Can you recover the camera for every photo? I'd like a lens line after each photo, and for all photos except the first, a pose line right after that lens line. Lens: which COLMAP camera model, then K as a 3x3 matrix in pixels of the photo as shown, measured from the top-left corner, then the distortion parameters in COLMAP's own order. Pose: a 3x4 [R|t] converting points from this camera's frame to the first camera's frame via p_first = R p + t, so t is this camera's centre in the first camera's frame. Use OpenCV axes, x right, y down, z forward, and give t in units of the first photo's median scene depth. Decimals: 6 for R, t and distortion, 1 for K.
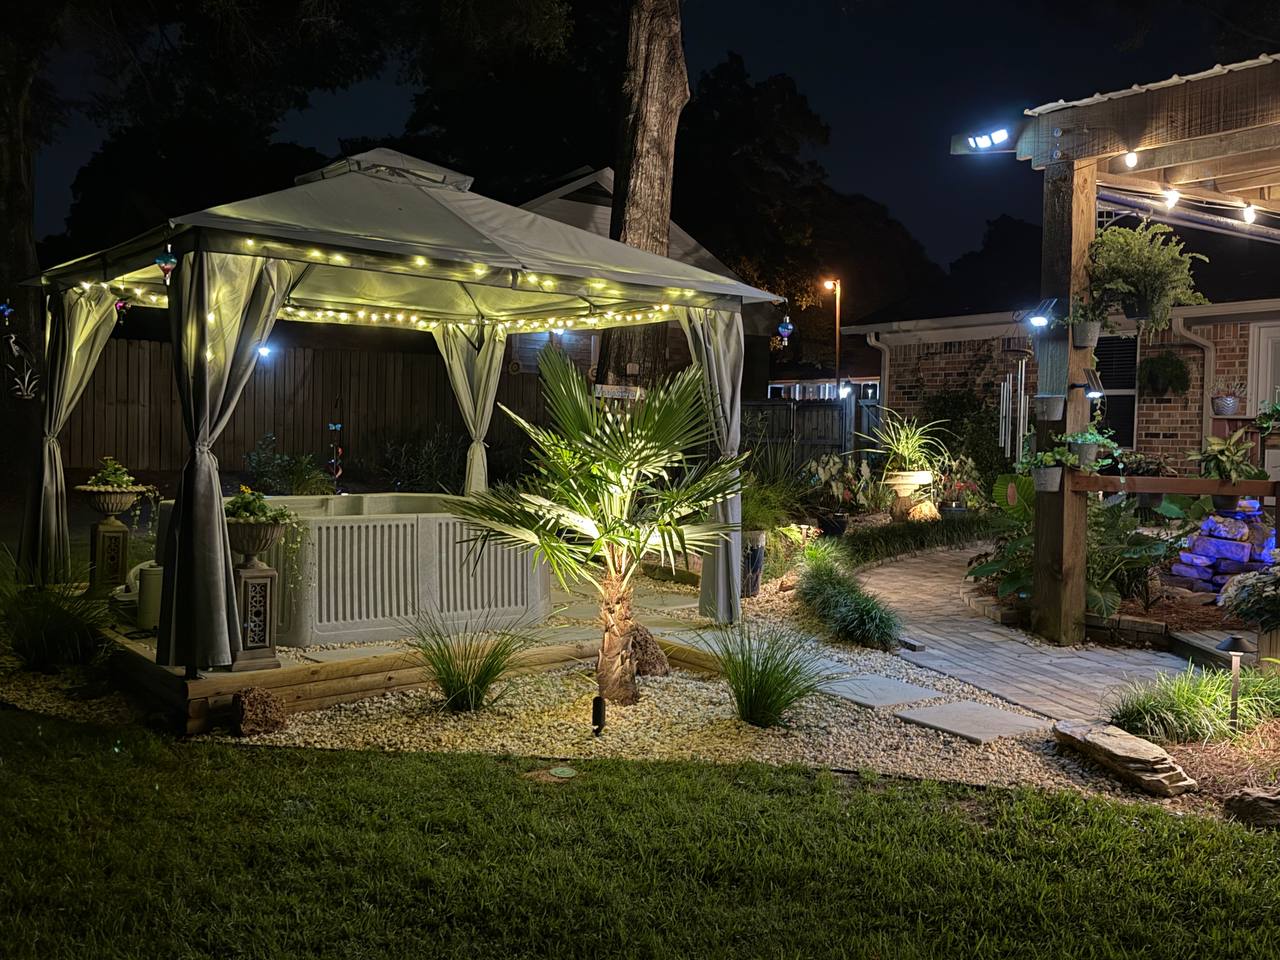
lens RADIAL K [[1132.3, 0, 640.0], [0, 1132.3, 480.0], [0, 0, 1]] dist [0.064406, -0.002221]
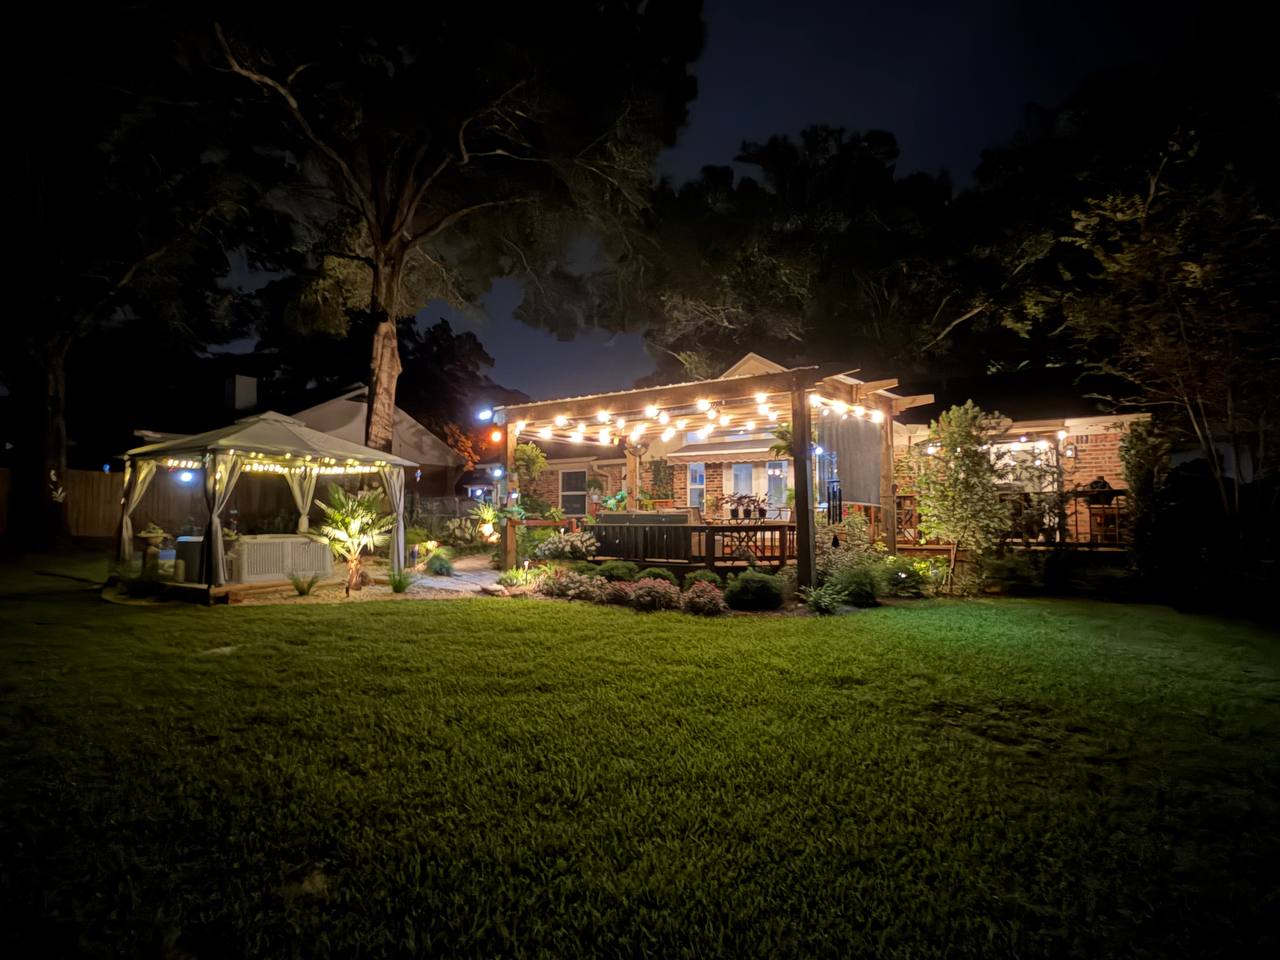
lens RADIAL K [[666.7, 0, 640.0], [0, 666.7, 480.0], [0, 0, 1]] dist [-0.025169, 0.000141]
pose [[0.941733, -0.004016, 0.336338, 0.091356], [0.035479, 0.995537, -0.087451, 0.058825], [-0.334485, 0.094288, 0.937672, -0.882249]]
